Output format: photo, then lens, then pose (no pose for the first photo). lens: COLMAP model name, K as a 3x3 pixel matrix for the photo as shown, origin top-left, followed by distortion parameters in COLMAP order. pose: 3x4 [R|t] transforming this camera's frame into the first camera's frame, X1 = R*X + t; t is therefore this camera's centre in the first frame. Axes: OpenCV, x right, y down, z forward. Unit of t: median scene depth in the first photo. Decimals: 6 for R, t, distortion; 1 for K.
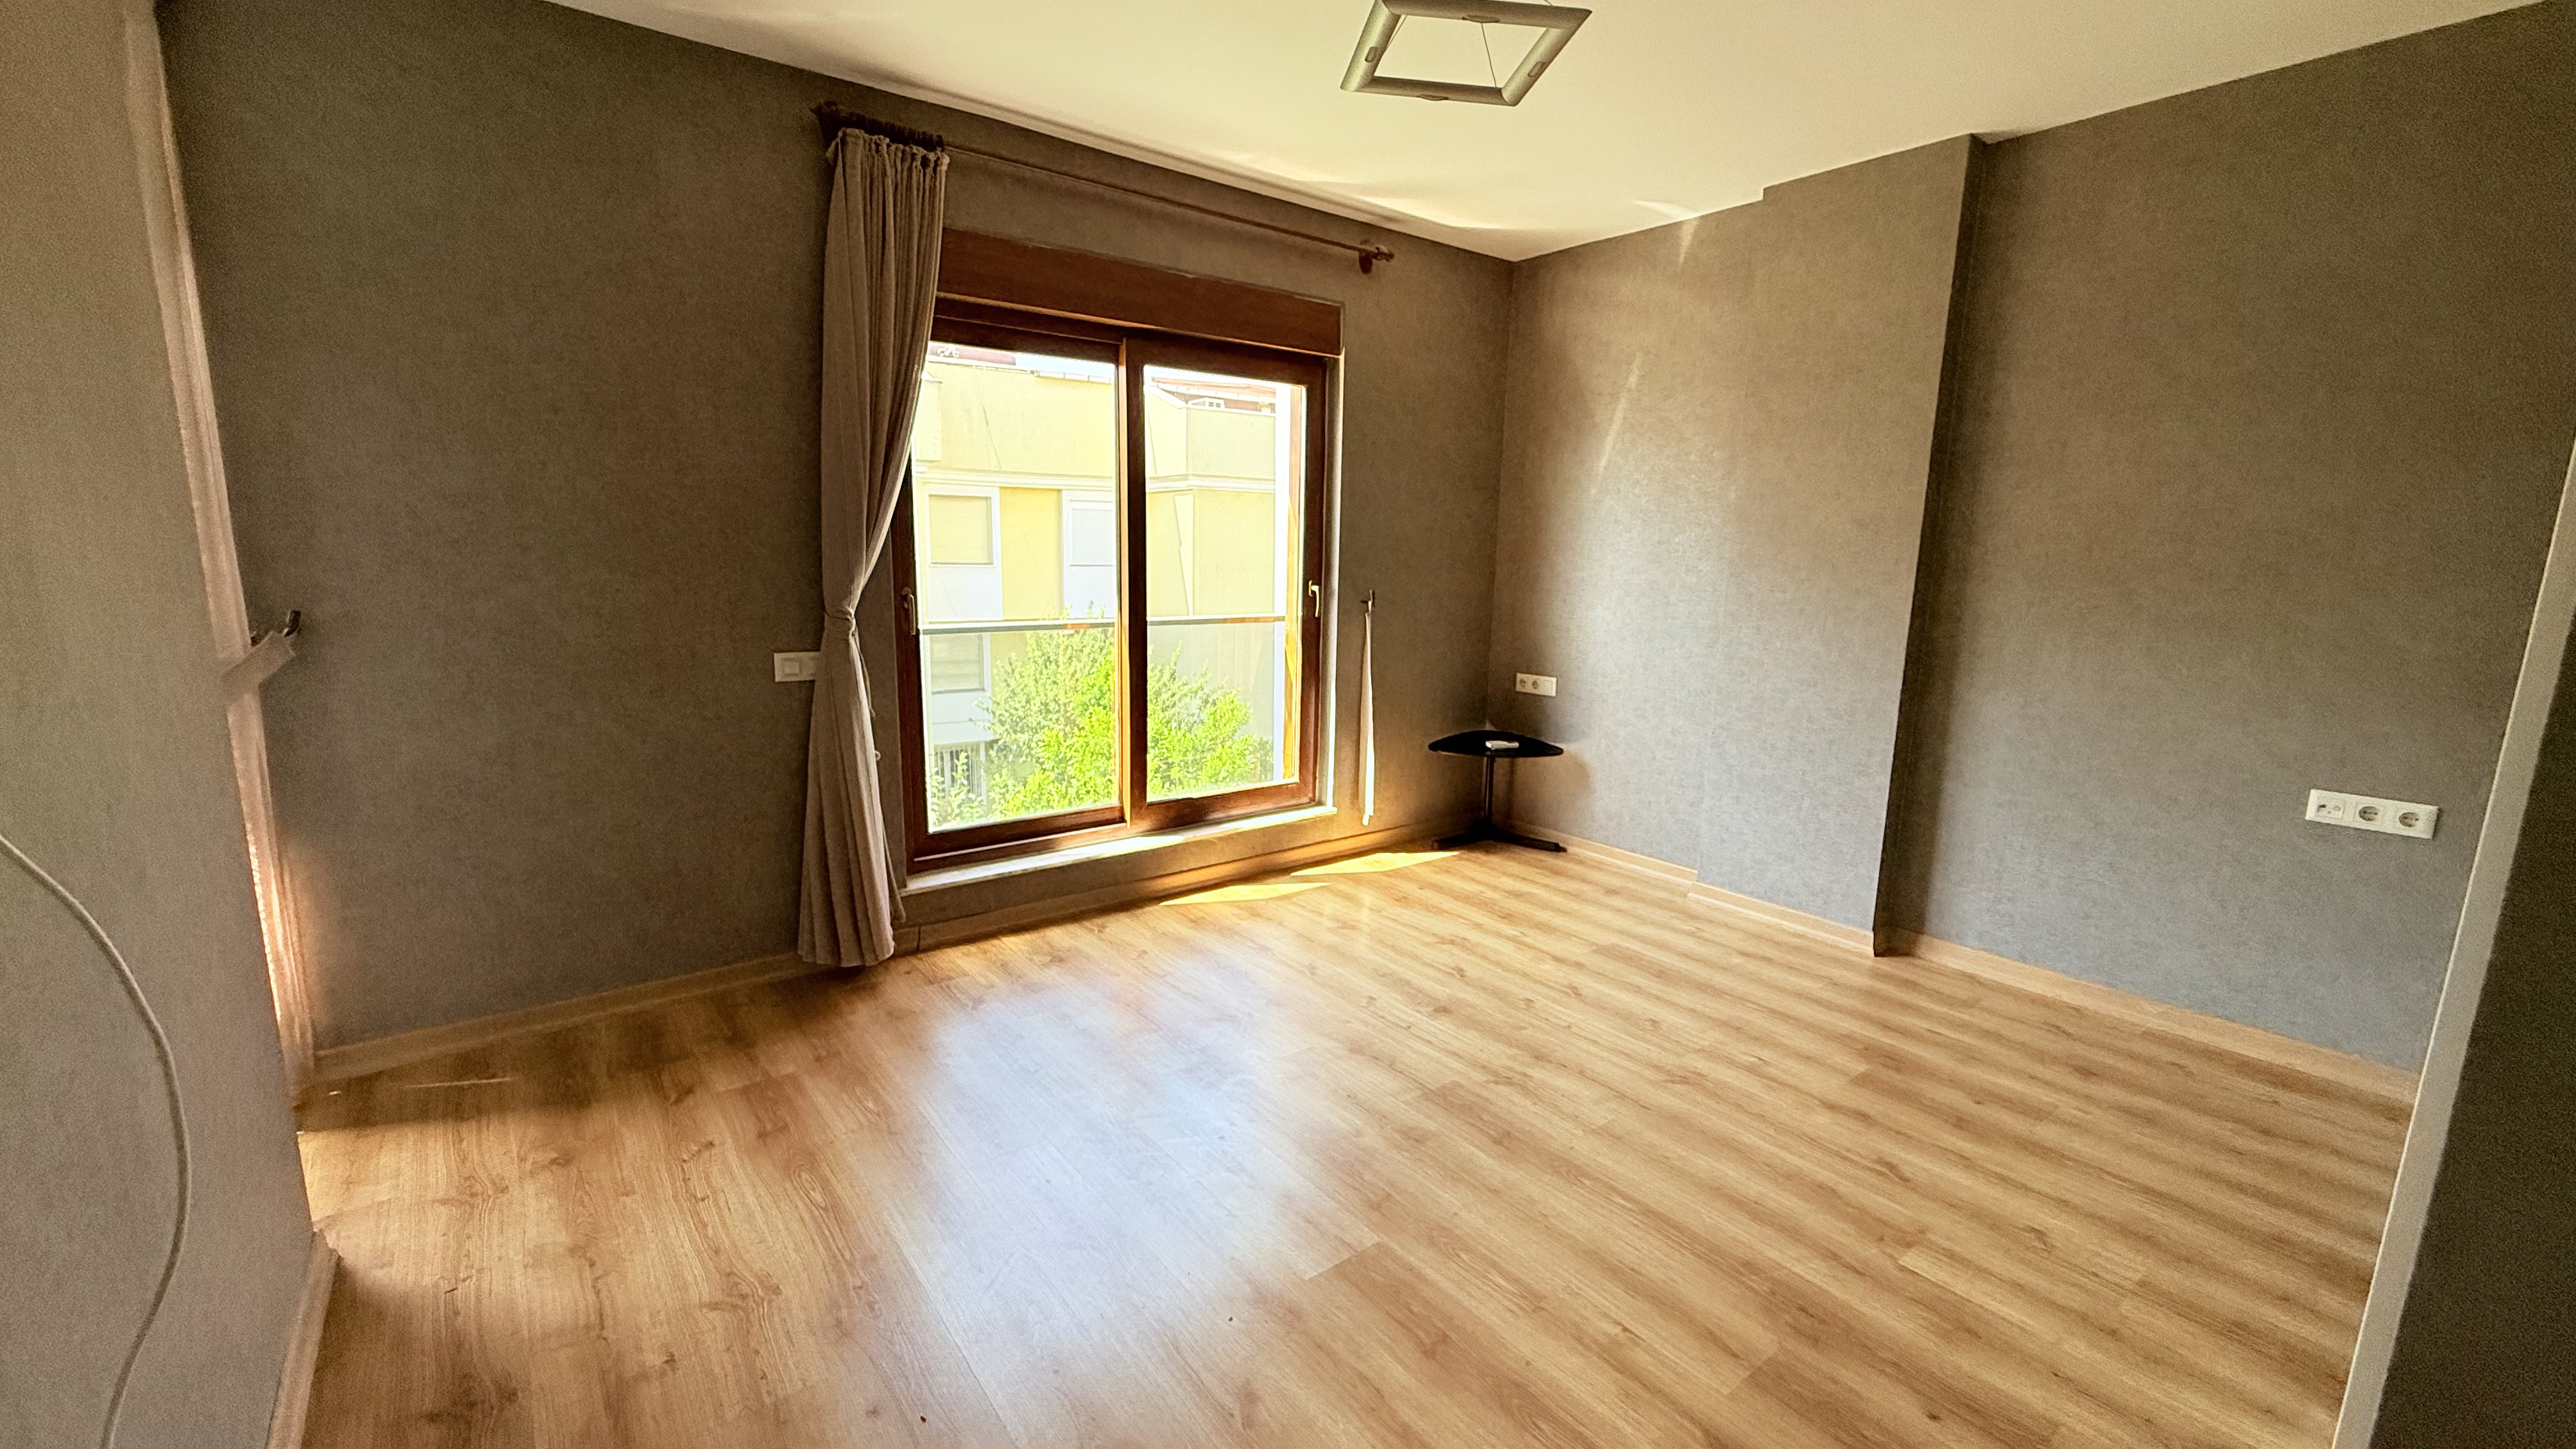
lens RADIAL K [[1026.0, 0, 1288.0], [0, 1026.0, 724.5], [0, 0, 1]] dist [-0.000101, -0.000026]
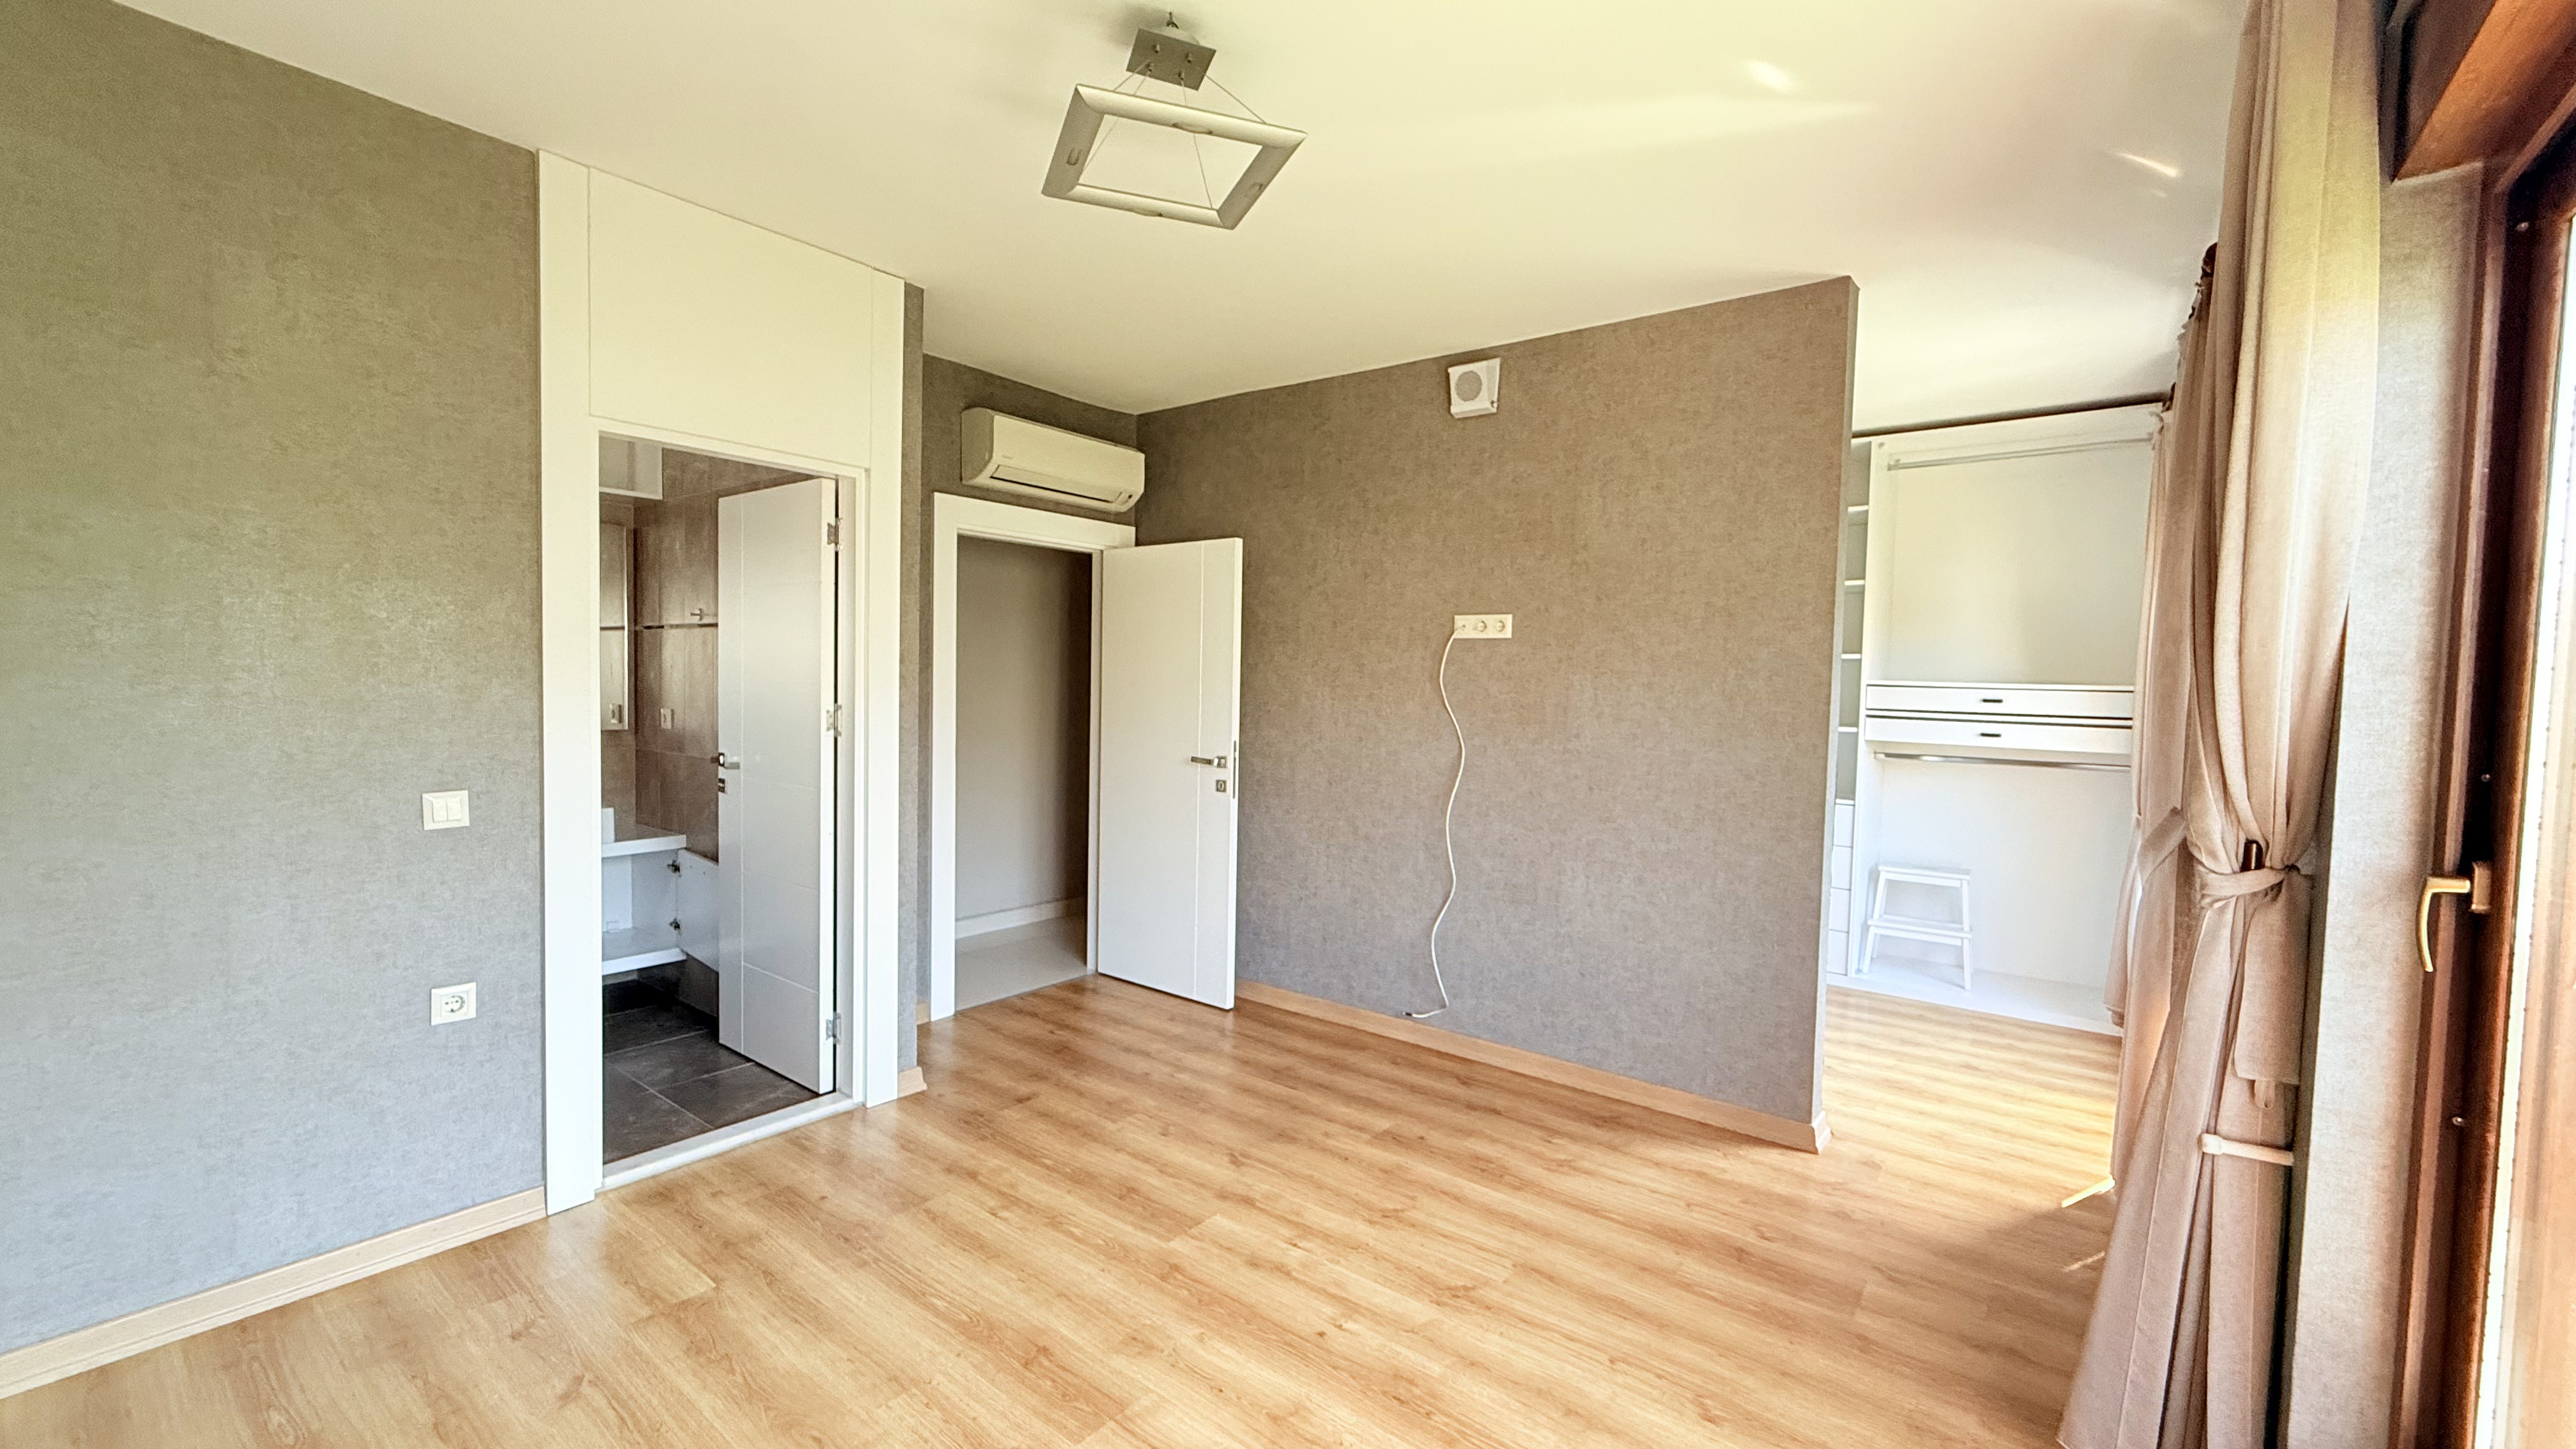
lens RADIAL K [[1026.0, 0, 1288.0], [0, 1026.0, 724.5], [0, 0, 1]] dist [-0.000101, -0.000026]
pose [[-0.967772, -0.033046, -0.249651, 0.281459], [-0.087442, 0.973768, 0.210070, -0.381518], [0.236160, 0.225130, -0.945275, 2.078281]]
